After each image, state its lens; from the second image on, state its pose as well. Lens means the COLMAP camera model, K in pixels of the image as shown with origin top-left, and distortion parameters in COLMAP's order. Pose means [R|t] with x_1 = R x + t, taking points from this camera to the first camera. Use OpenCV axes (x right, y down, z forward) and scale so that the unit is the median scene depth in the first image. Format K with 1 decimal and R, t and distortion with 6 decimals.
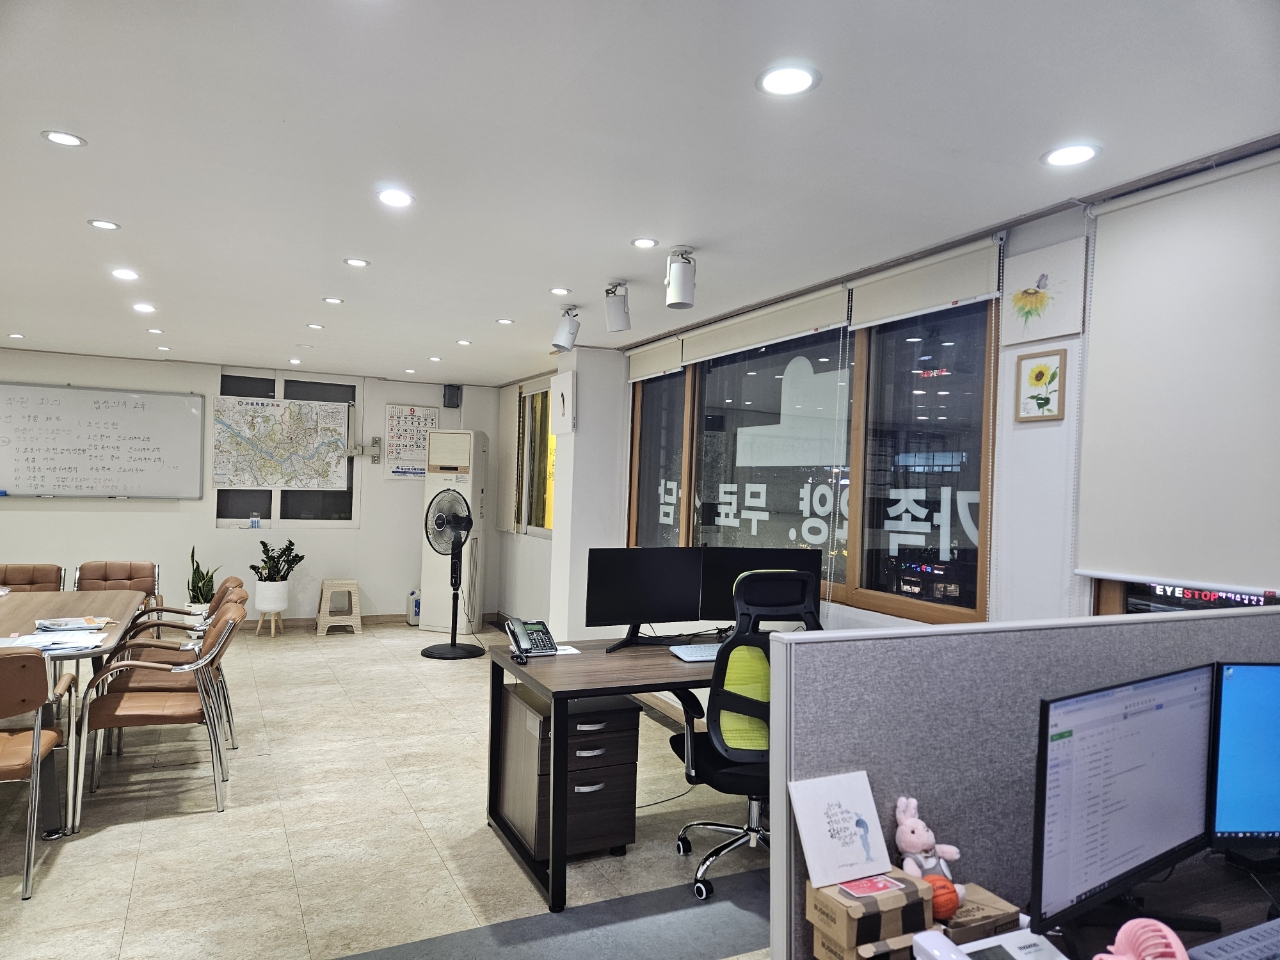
lens RADIAL K [[836.6, 0, 621.0], [0, 836.6, 495.7], [0, 0, 1]] dist [0.056655, -0.064732]
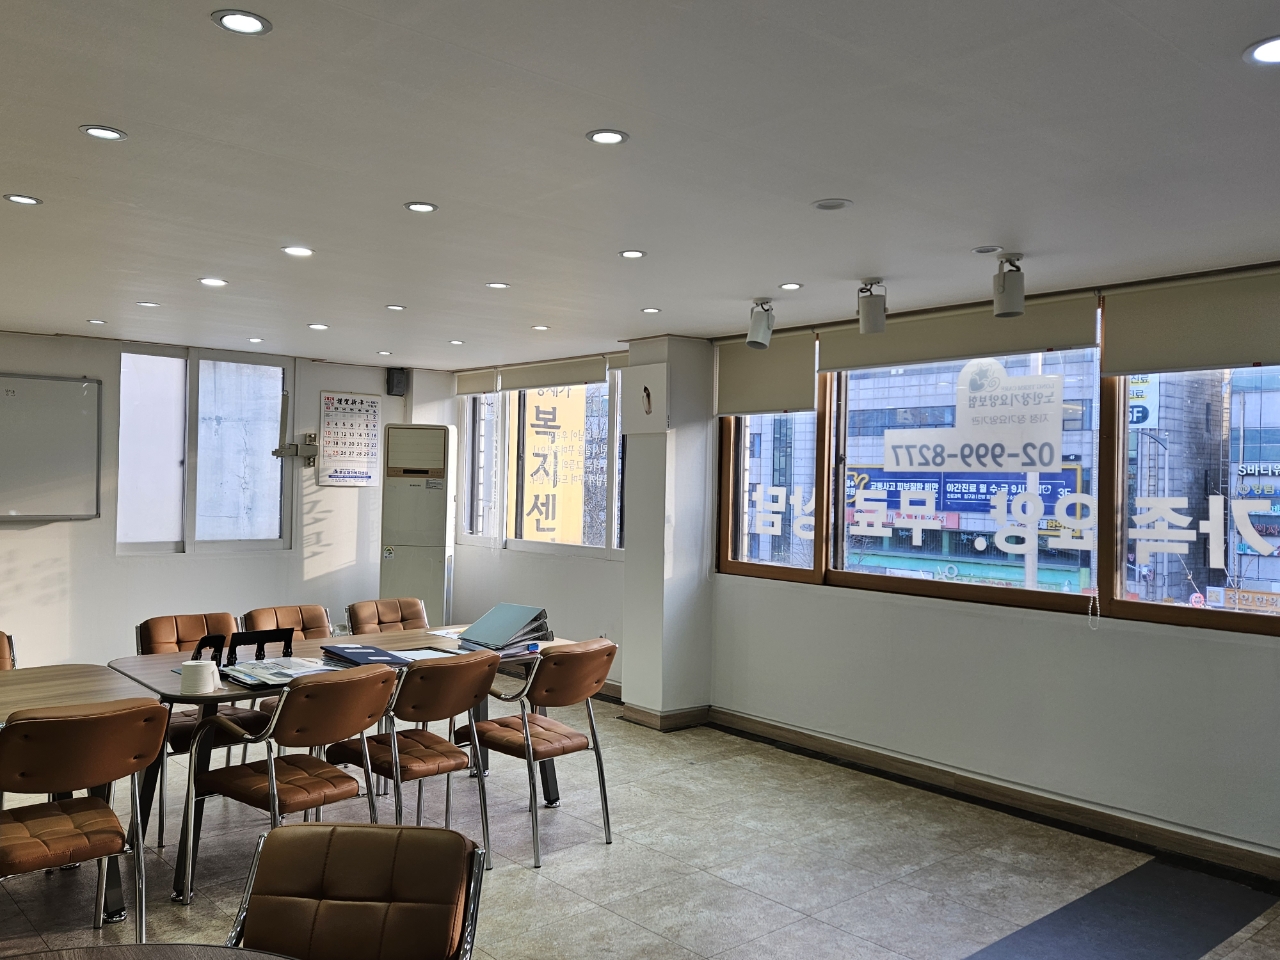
lens RADIAL K [[1026.1, 0, 594.9], [0, 1026.1, 481.4], [0, 0, 1]] dist [0.032420, 0.000176]
pose [[0.968856, -0.015503, 0.247138, -0.620724], [0.017343, 0.999836, -0.005270, -0.032370], [-0.247016, 0.009392, 0.968966, -0.032103]]
